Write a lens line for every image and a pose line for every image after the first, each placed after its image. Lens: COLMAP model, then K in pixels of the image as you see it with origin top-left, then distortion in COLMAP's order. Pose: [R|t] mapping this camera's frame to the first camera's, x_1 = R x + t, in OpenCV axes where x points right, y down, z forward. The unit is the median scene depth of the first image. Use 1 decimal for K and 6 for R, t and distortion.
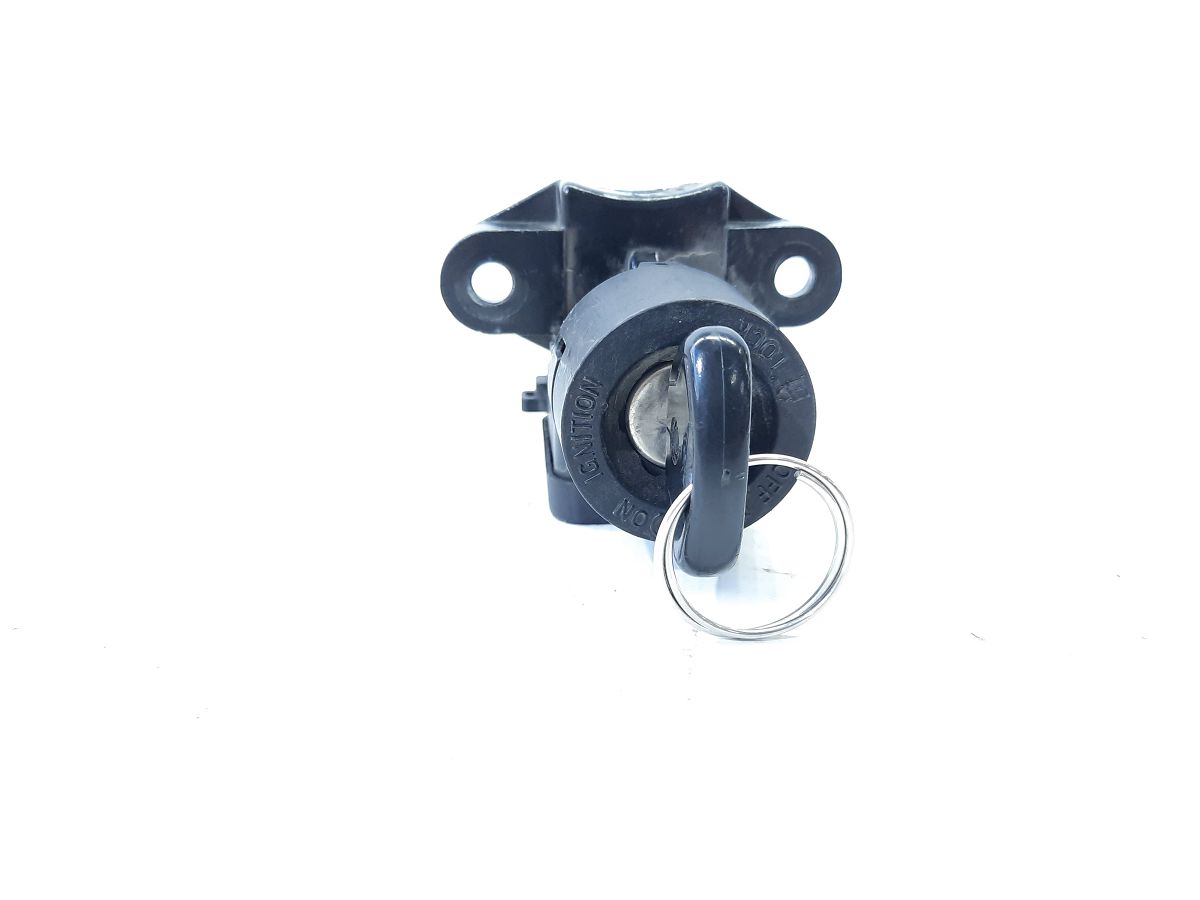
lens RADIAL K [[979.7, 0, 600.0], [0, 979.7, 450.0], [0, 0, 1]] dist [0.001543, -0.002293]
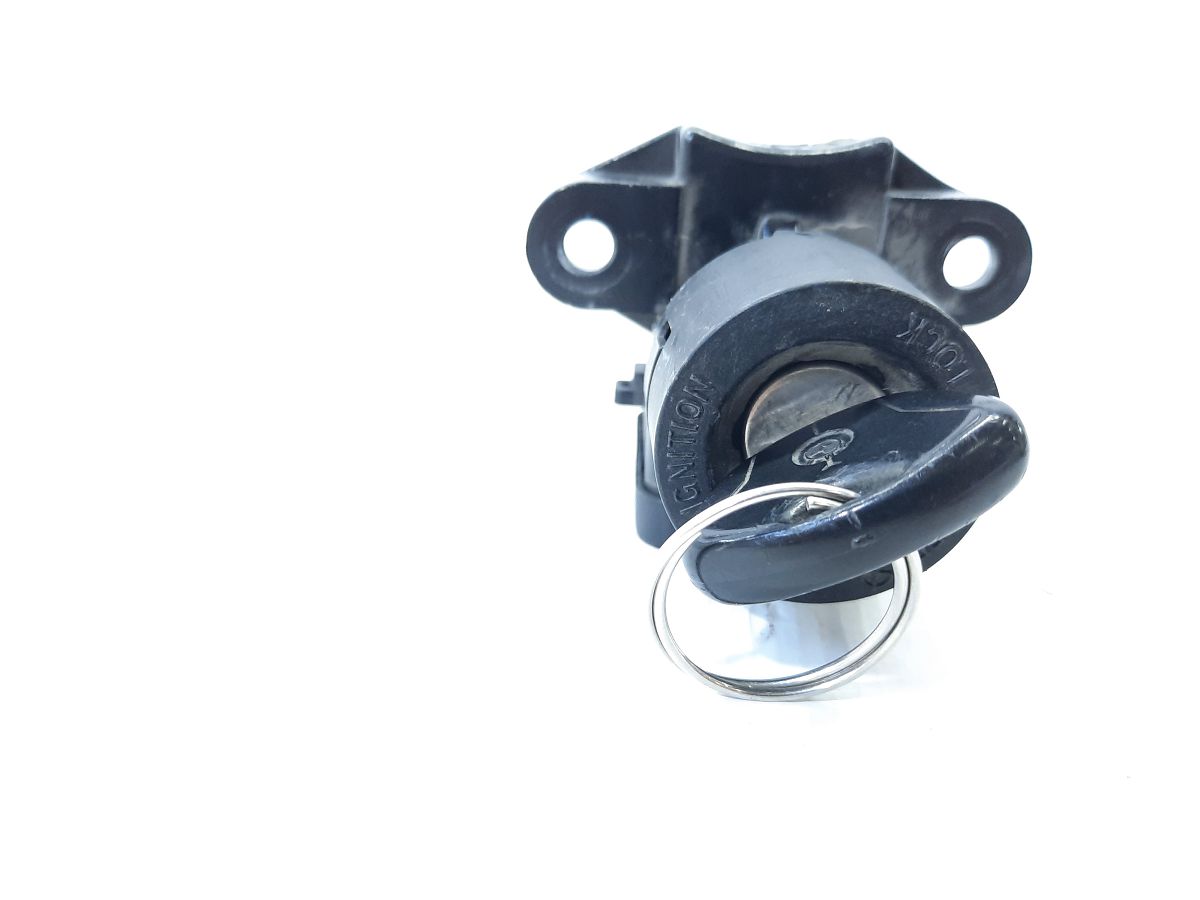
lens RADIAL K [[979.7, 0, 600.0], [0, 979.7, 450.0], [0, 0, 1]] dist [0.001543, -0.002293]
pose [[0.991230, 0.084334, -0.101738, -0.003627], [-0.082100, 0.996286, 0.025961, -0.025402], [0.103550, -0.017381, 0.994472, 0.200697]]
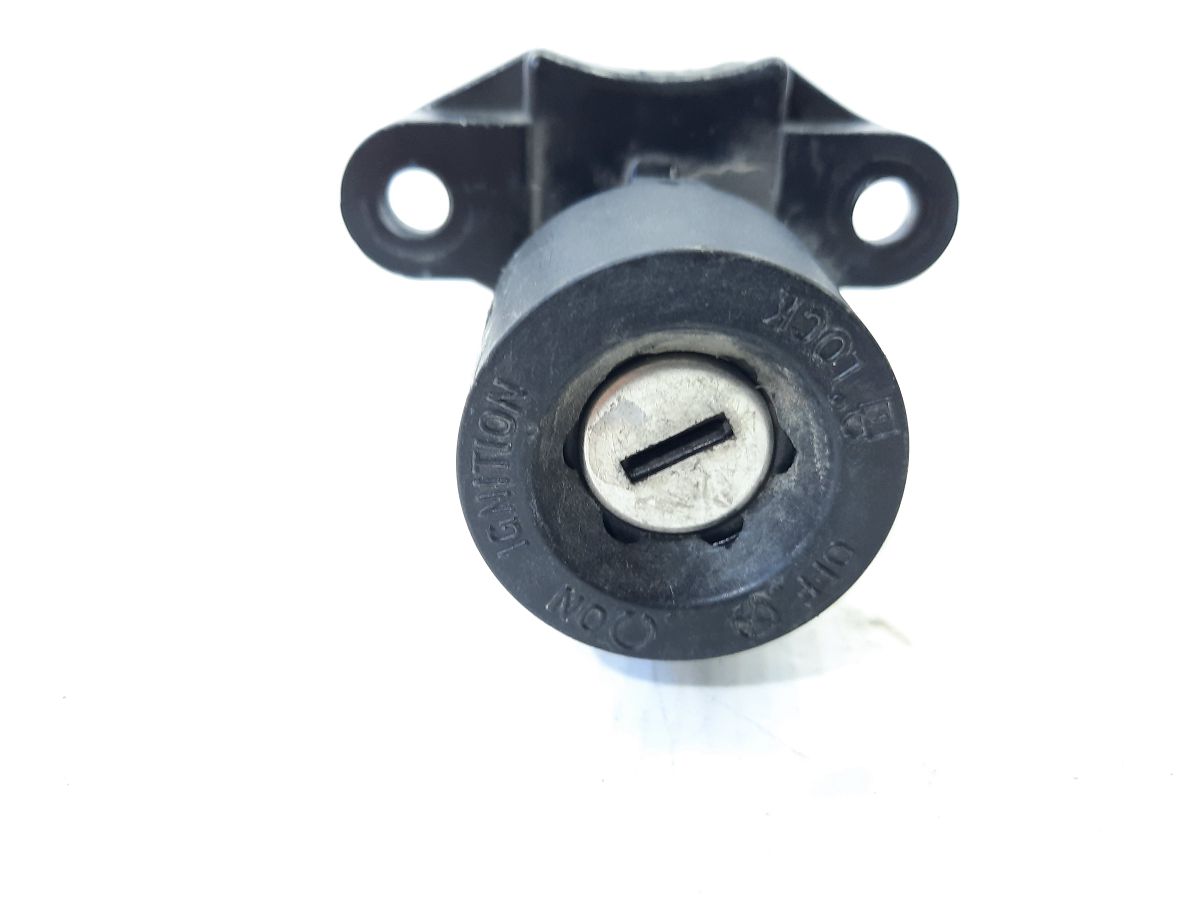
lens RADIAL K [[994.9, 0, 600.0], [0, 994.9, 450.0], [0, 0, 1]] dist [-0.038925, -0.001004]
pose [[0.996438, 0.056848, -0.062282, 0.066546], [-0.051969, 0.995650, 0.077337, -0.066661], [0.066407, -0.073825, 0.995058, 0.356354]]
